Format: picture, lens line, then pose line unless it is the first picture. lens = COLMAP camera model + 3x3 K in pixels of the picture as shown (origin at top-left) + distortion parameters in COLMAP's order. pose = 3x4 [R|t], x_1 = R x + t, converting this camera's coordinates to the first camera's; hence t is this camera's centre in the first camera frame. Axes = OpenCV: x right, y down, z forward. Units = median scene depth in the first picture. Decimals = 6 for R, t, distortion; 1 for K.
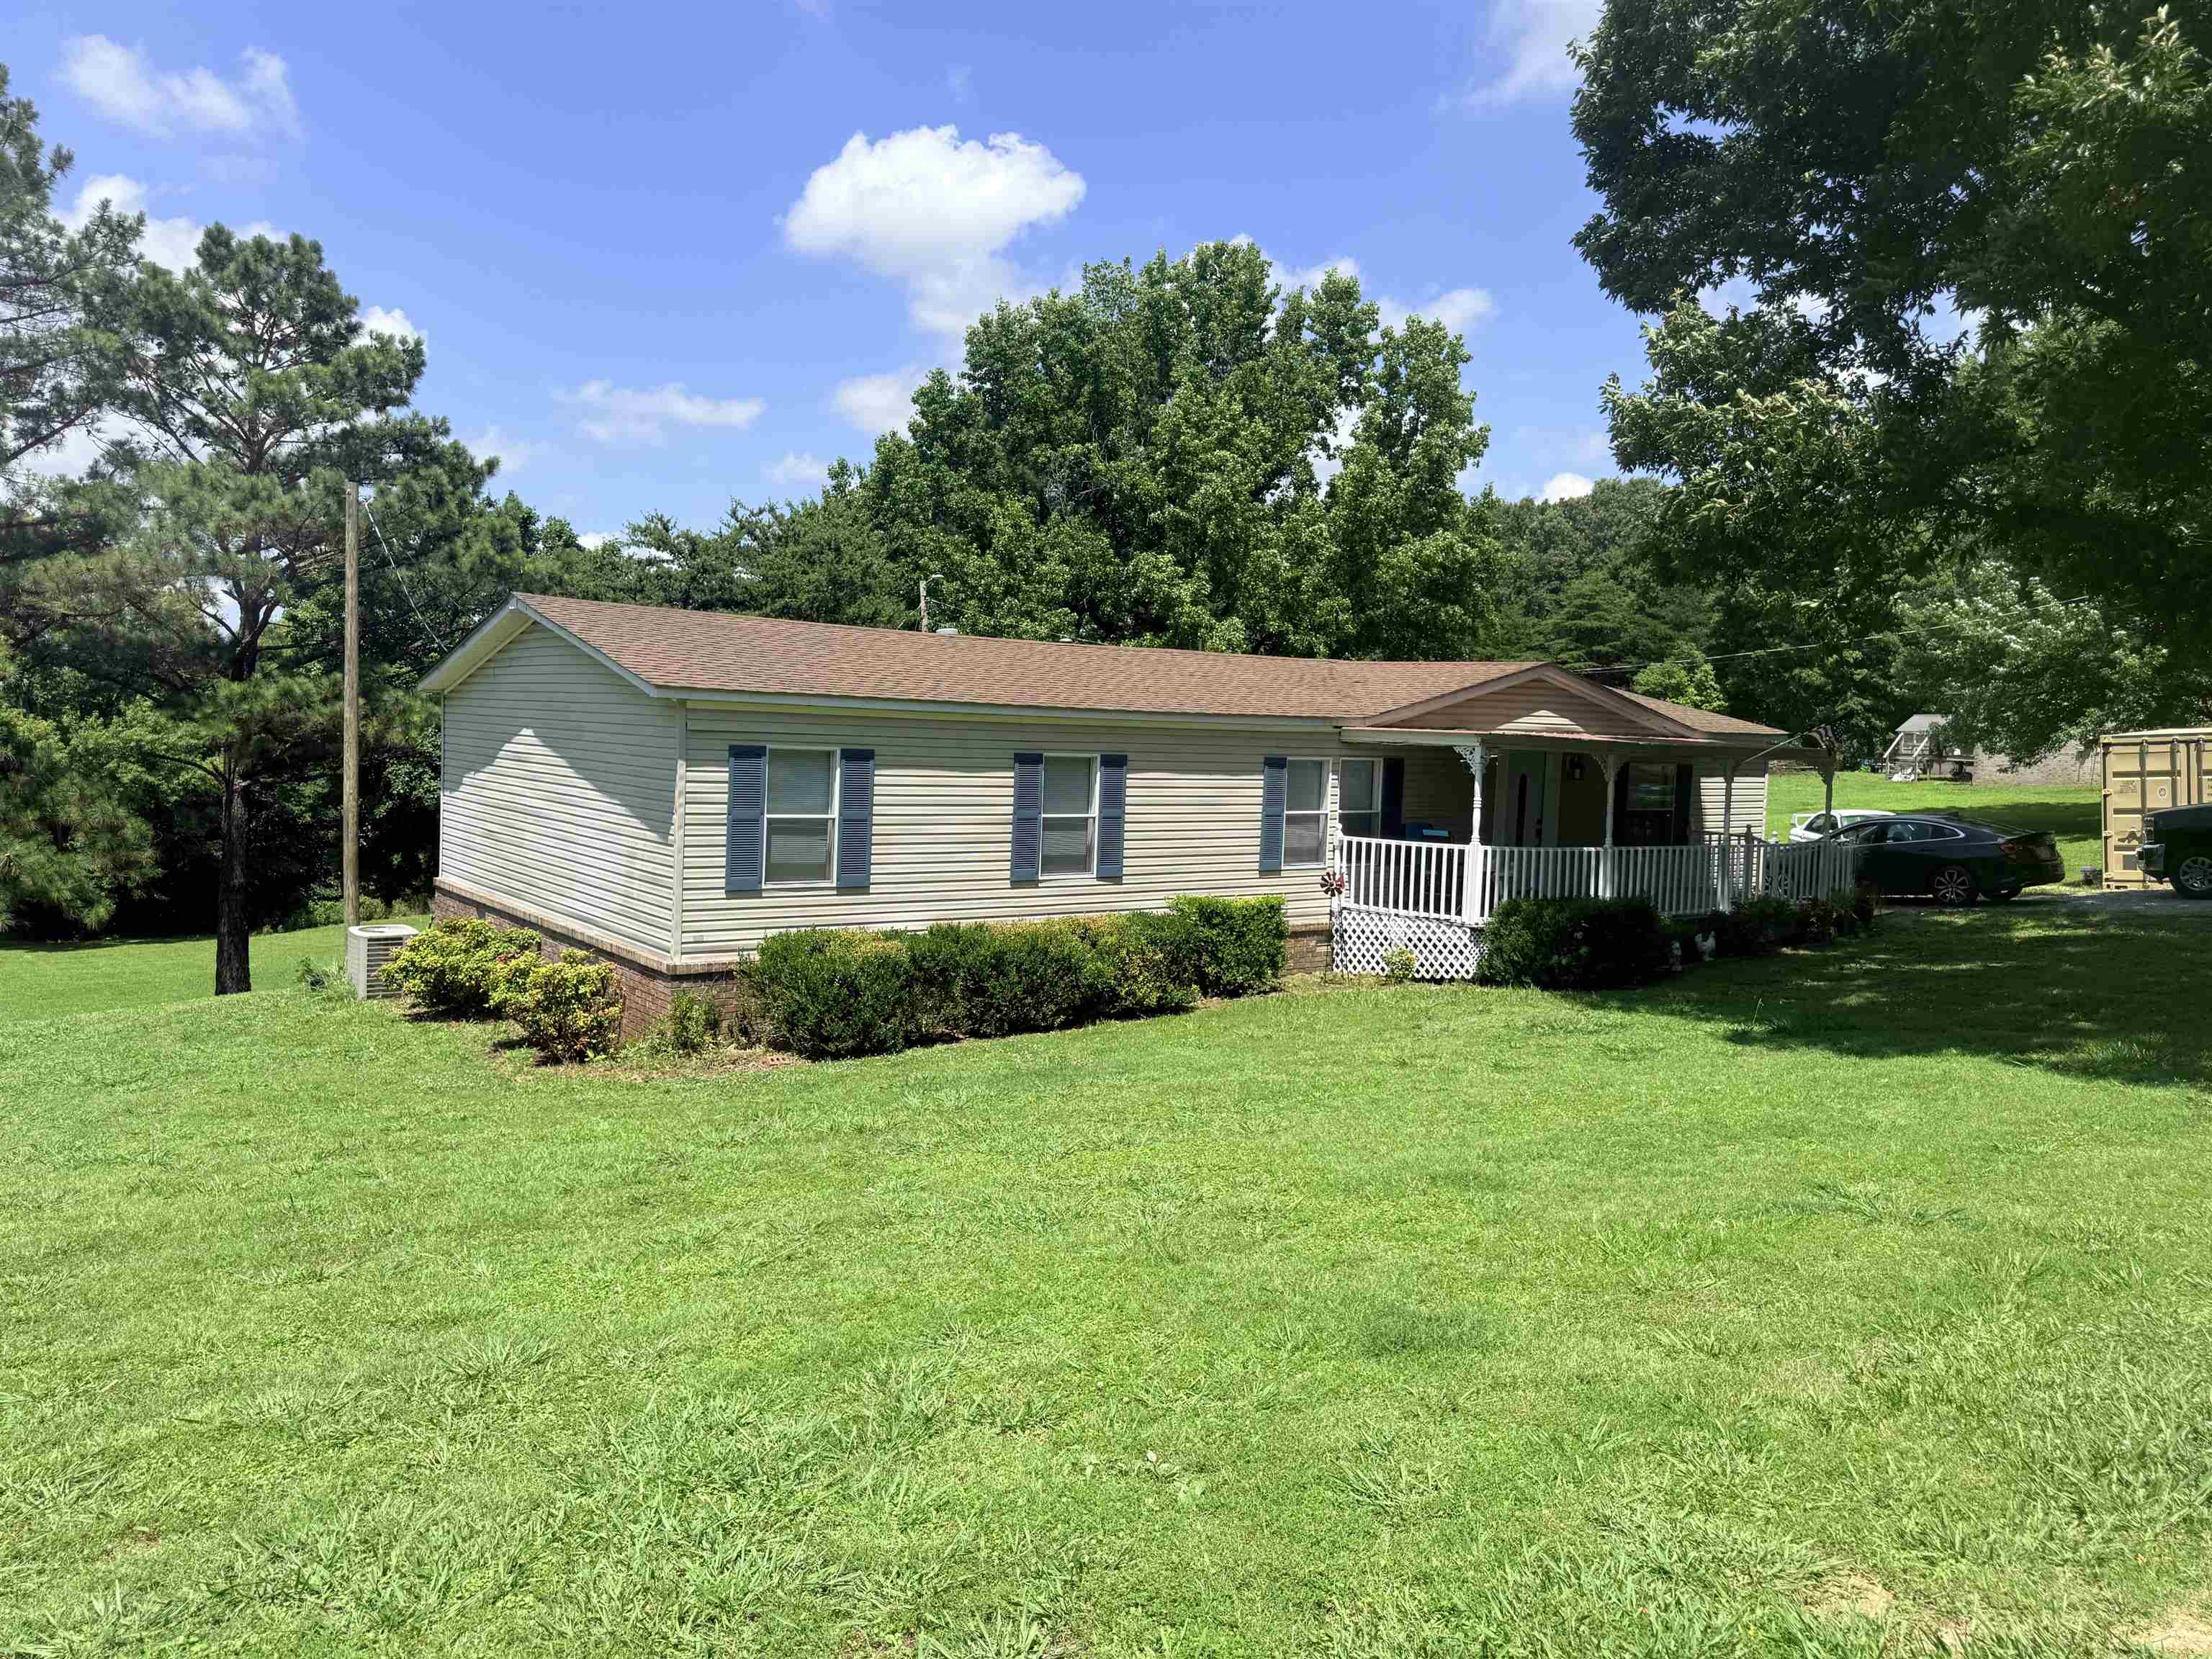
lens RADIAL K [[1564.4, 0, 1123.1], [0, 1564.4, 821.2], [0, 0, 1]] dist [0.070484, -0.059324]
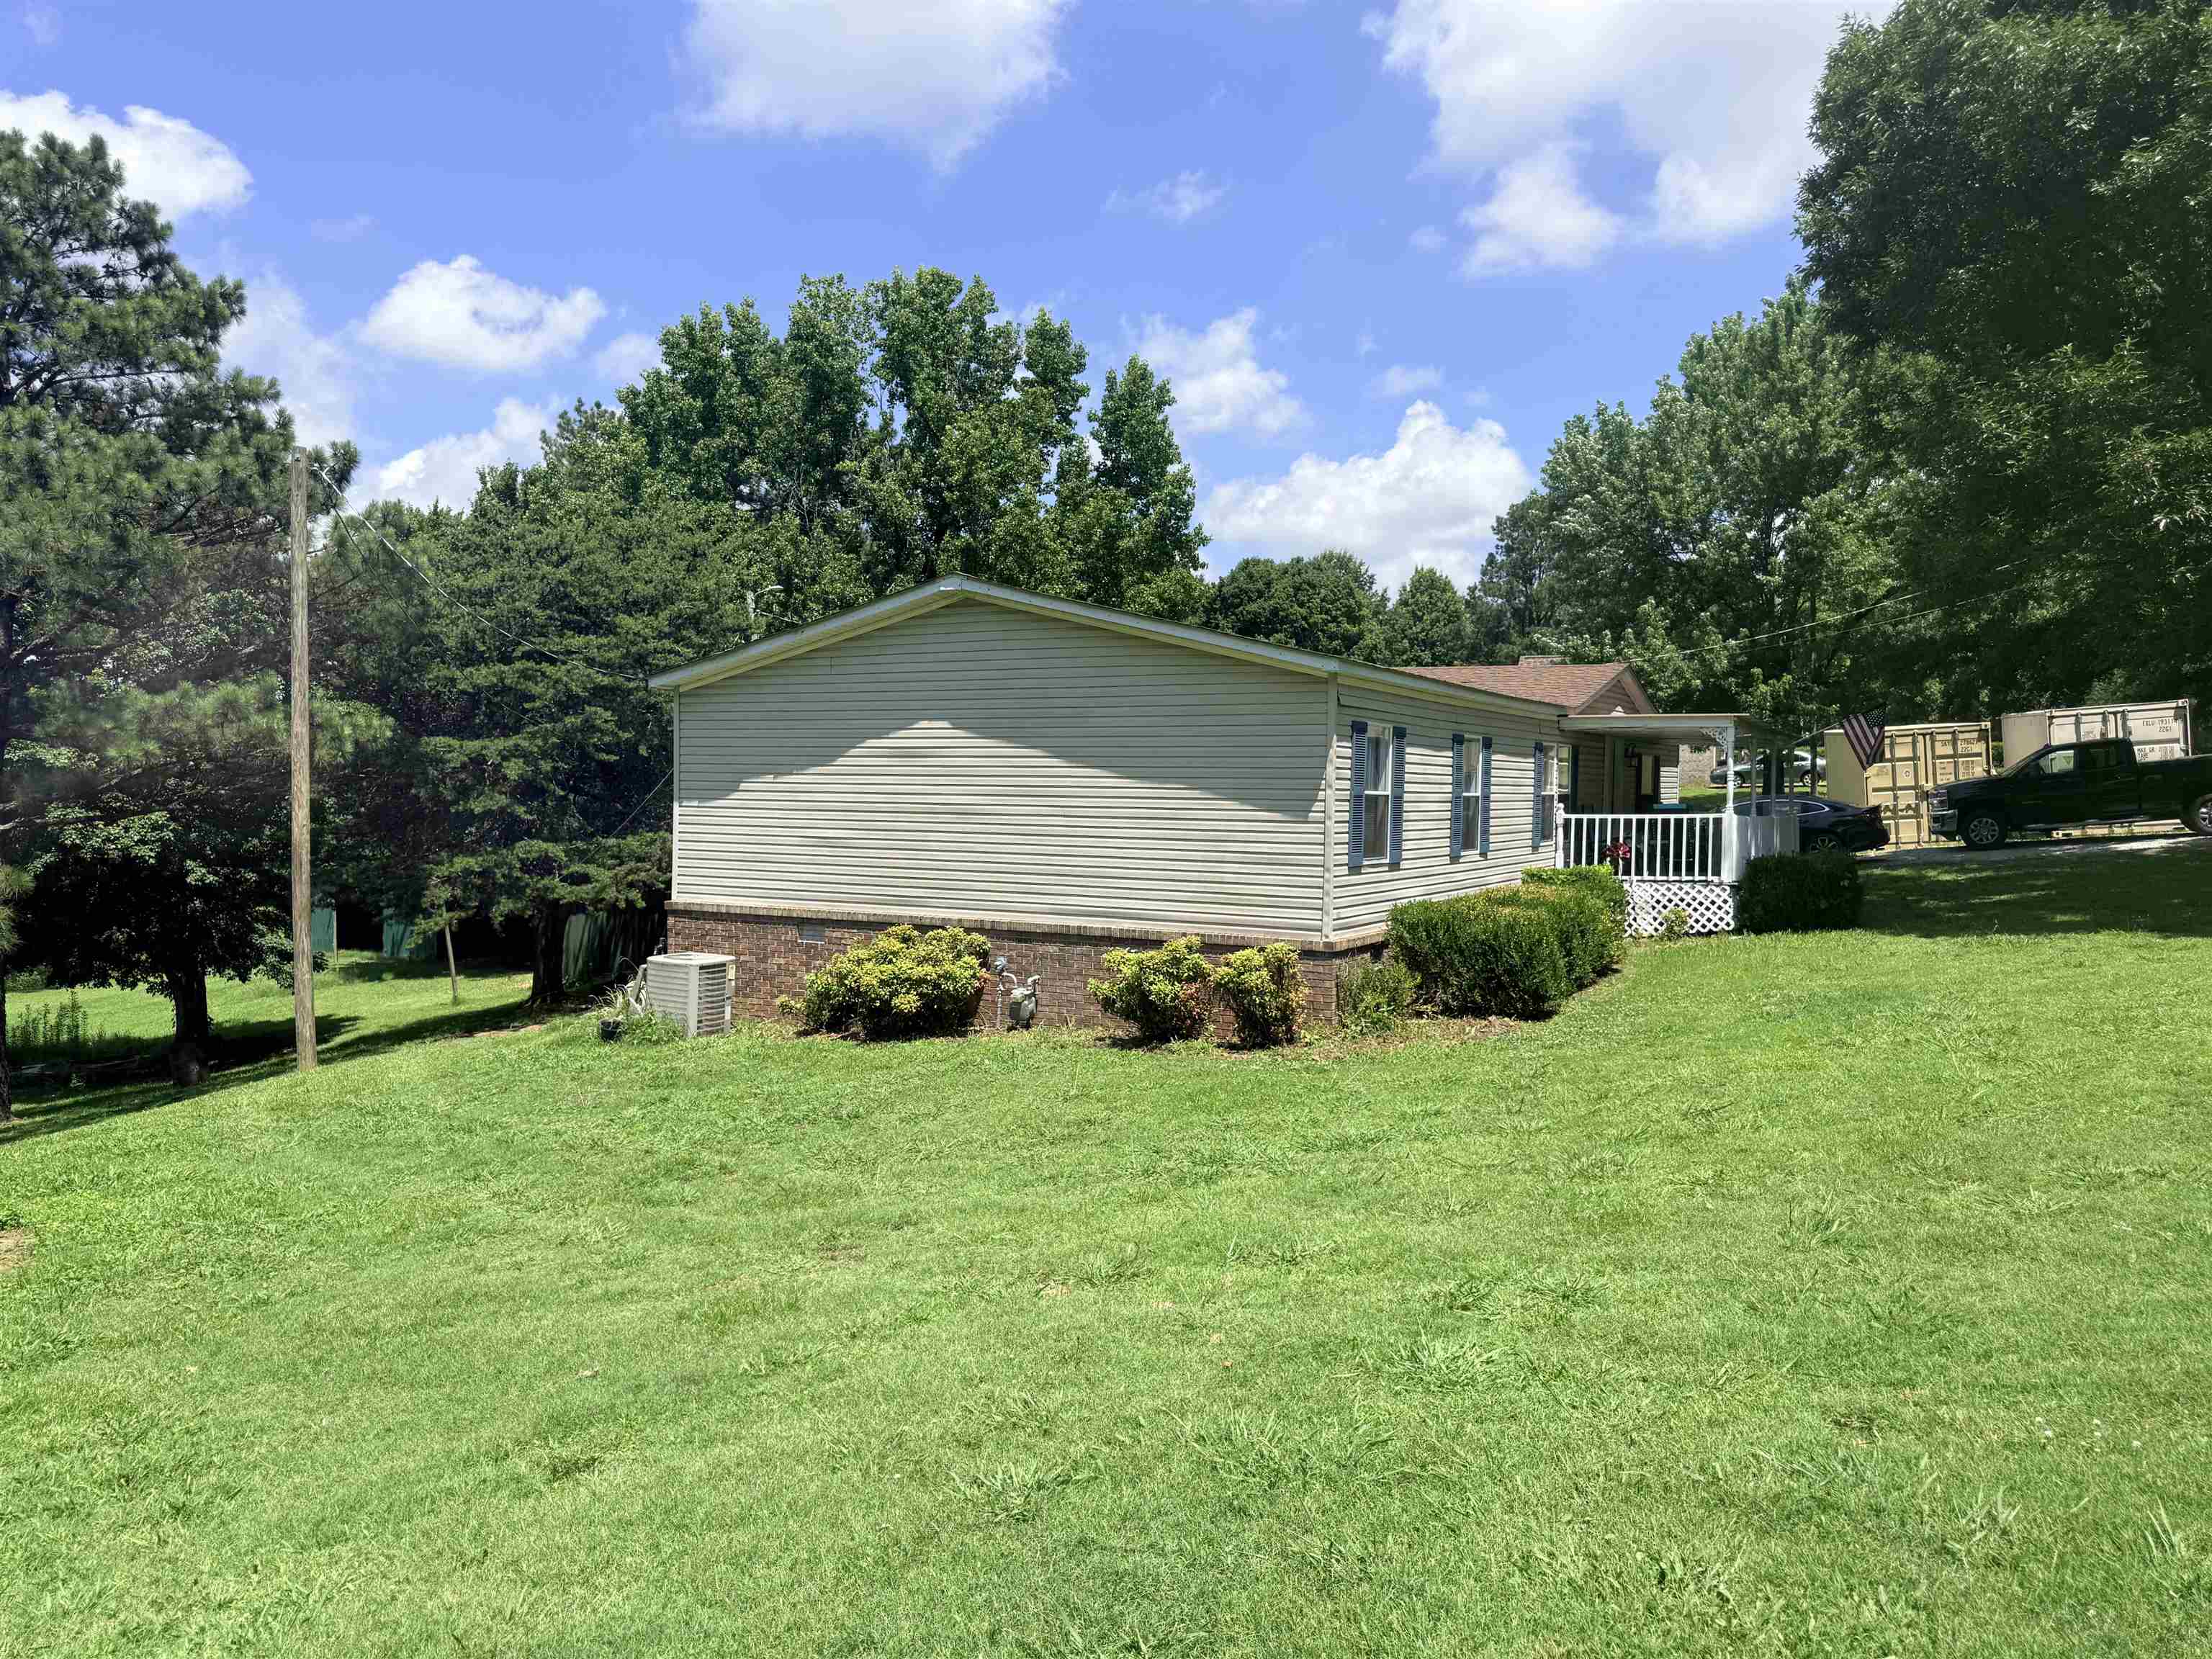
lens RADIAL K [[1564.4, 0, 1103.8], [0, 1564.4, 823.5], [0, 0, 1]] dist [0.070484, -0.059324]
pose [[0.914772, -0.033685, 0.402564, -0.787220], [0.044953, 0.998816, -0.018573, 0.028017], [-0.401462, 0.035087, 0.915203, 0.148255]]
